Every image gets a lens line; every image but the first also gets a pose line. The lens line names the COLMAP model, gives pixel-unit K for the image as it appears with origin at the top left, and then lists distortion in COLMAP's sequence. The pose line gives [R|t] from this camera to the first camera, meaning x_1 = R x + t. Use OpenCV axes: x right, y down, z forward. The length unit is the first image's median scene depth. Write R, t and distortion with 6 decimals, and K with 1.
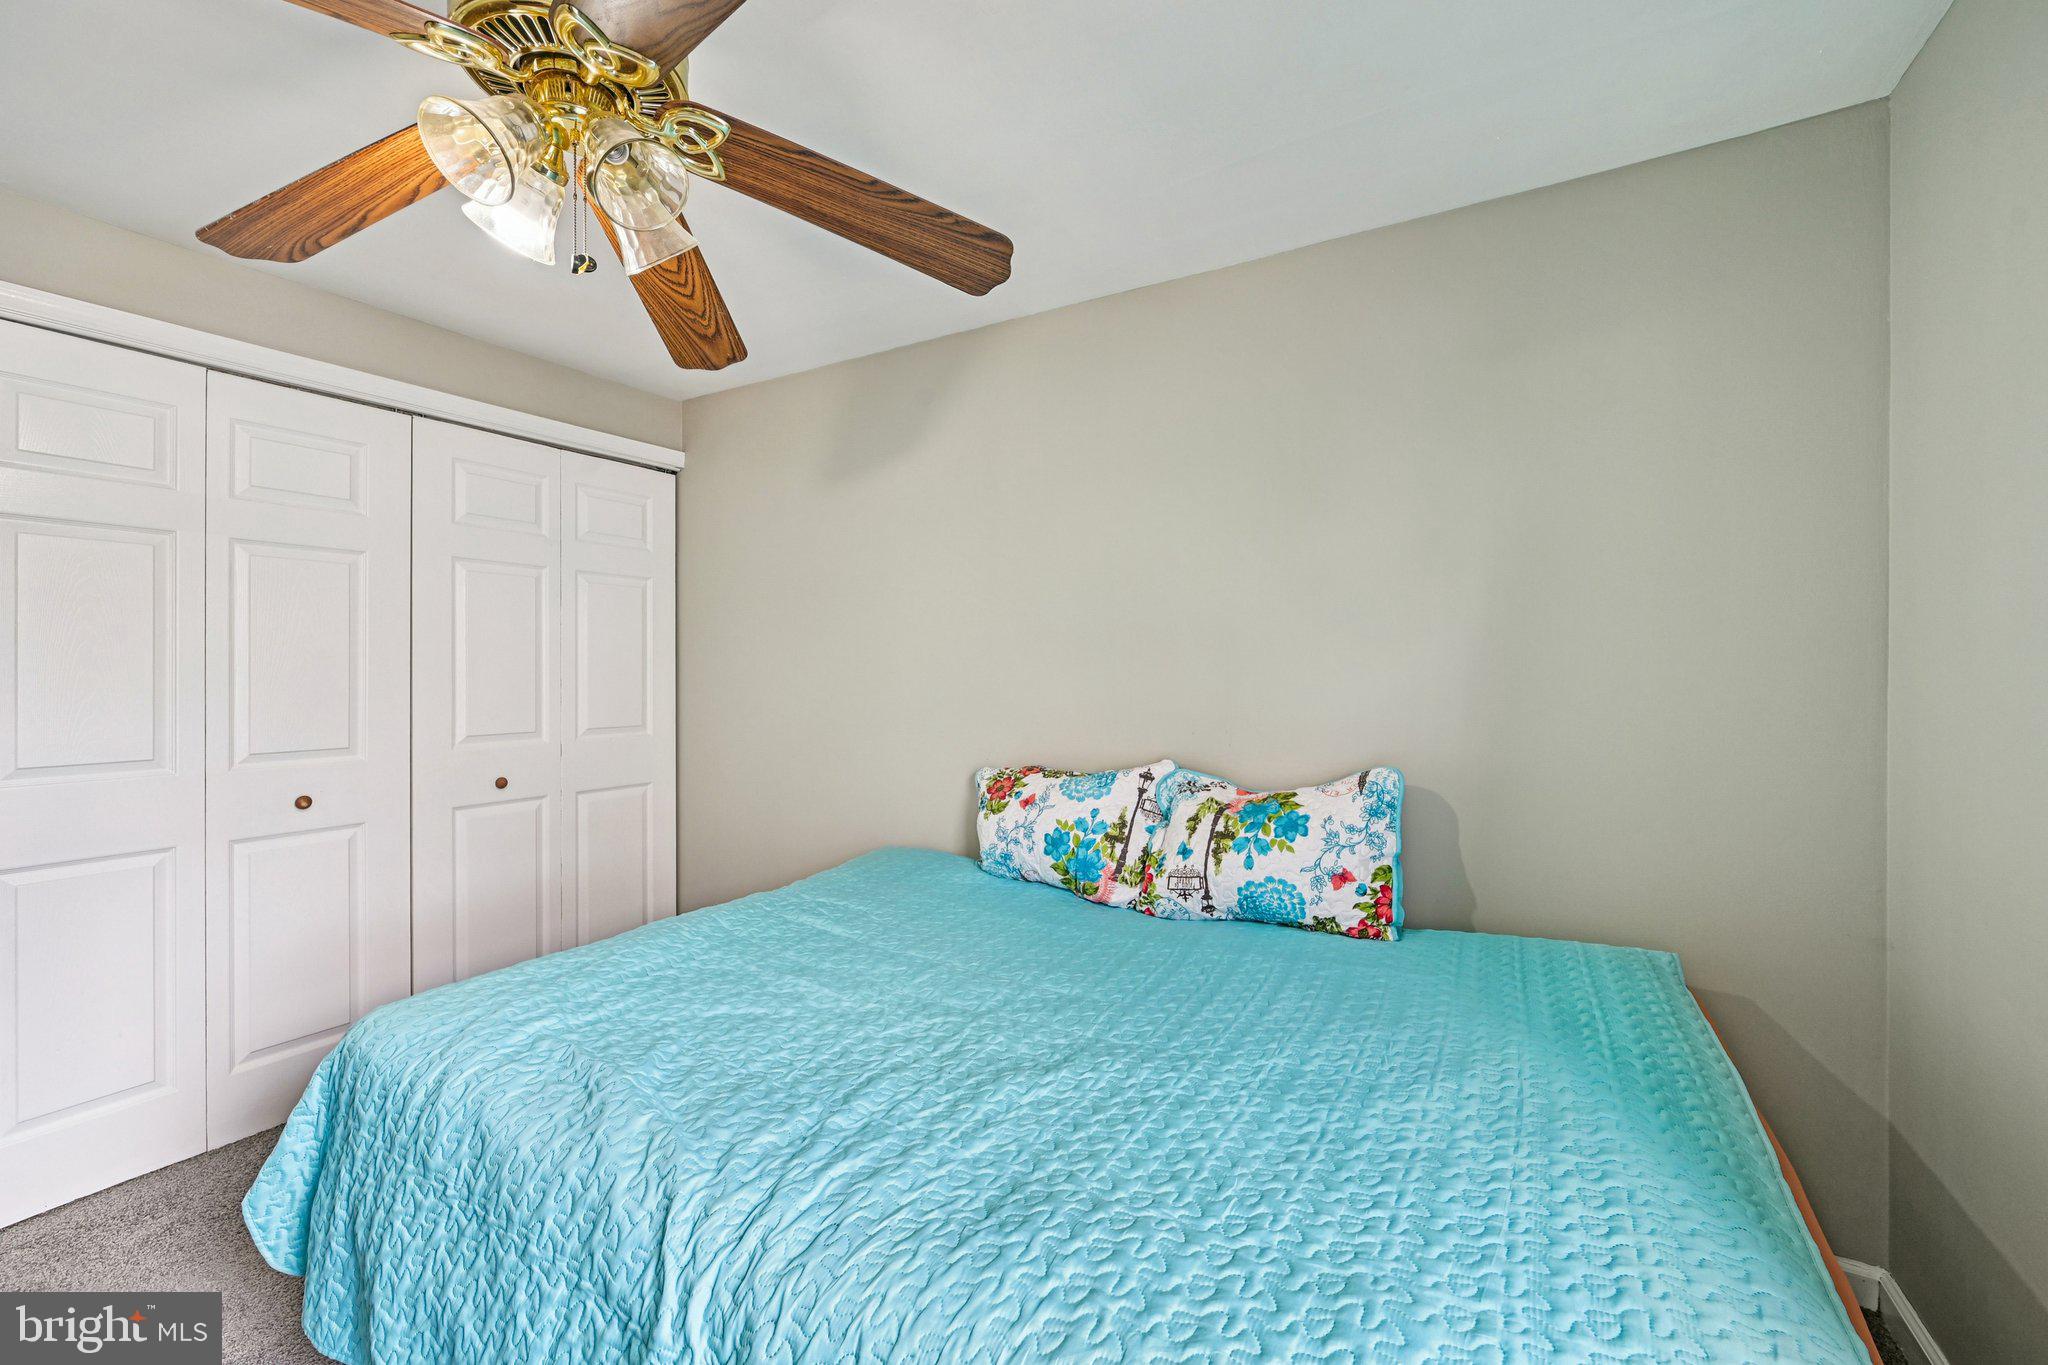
lens RADIAL K [[817.3, 0, 1038.9], [0, 817.3, 688.1], [0, 0, 1]] dist [-0.000008, 0.000111]
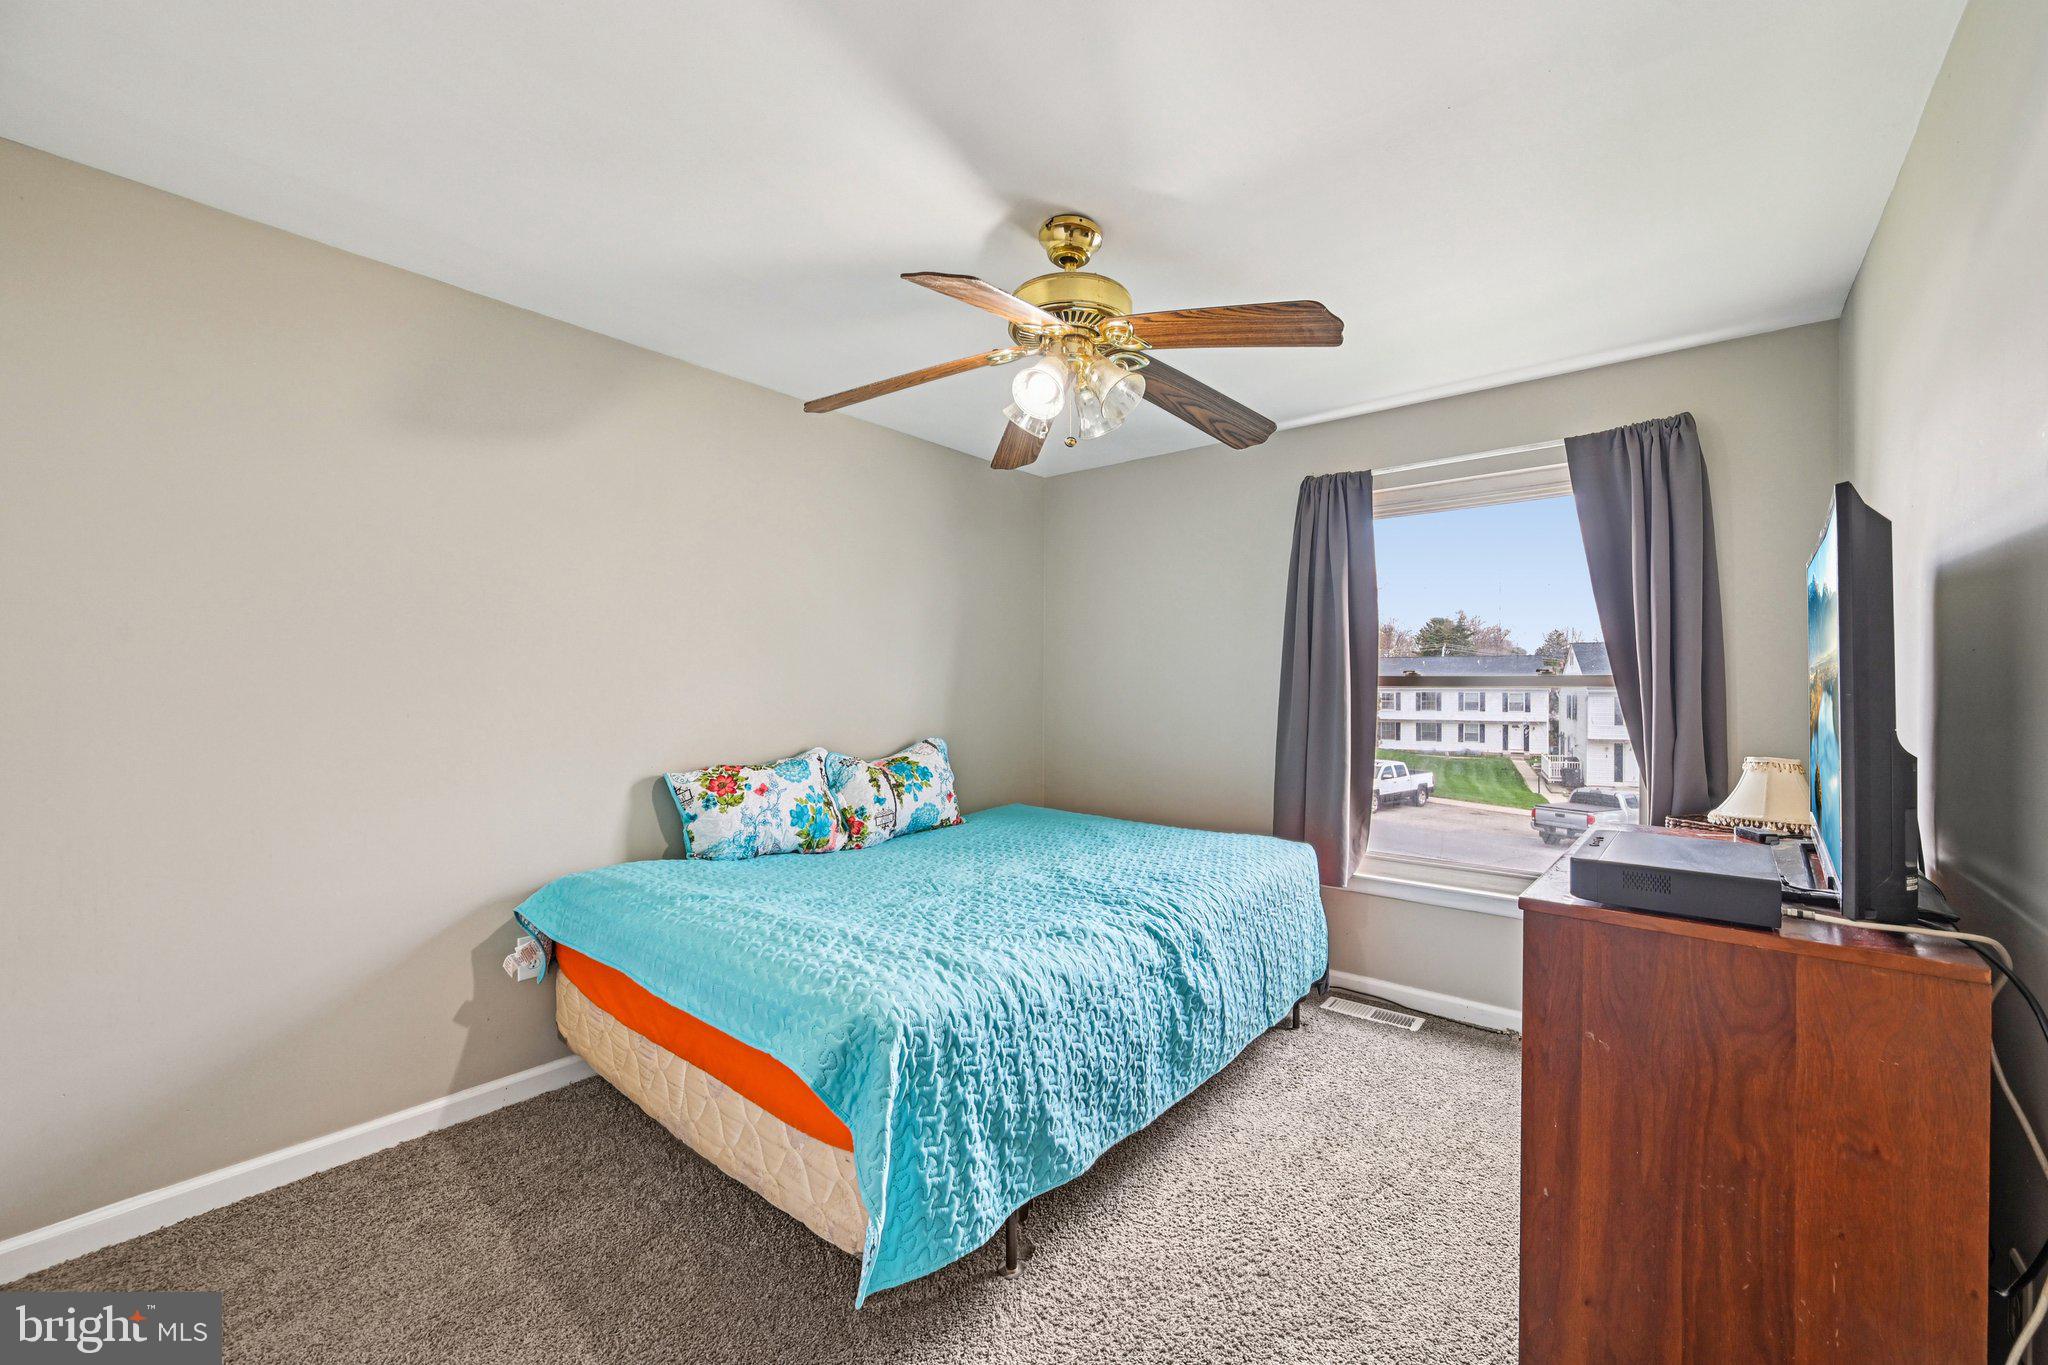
lens RADIAL K [[817.3, 0, 1038.9], [0, 817.3, 688.1], [0, 0, 1]] dist [-0.000008, 0.000111]
pose [[0.167867, -0.001784, 0.985808, -1.246883], [0.006259, 0.999980, 0.000744, -0.012913], [-0.985790, 0.006045, 0.167875, 0.416156]]
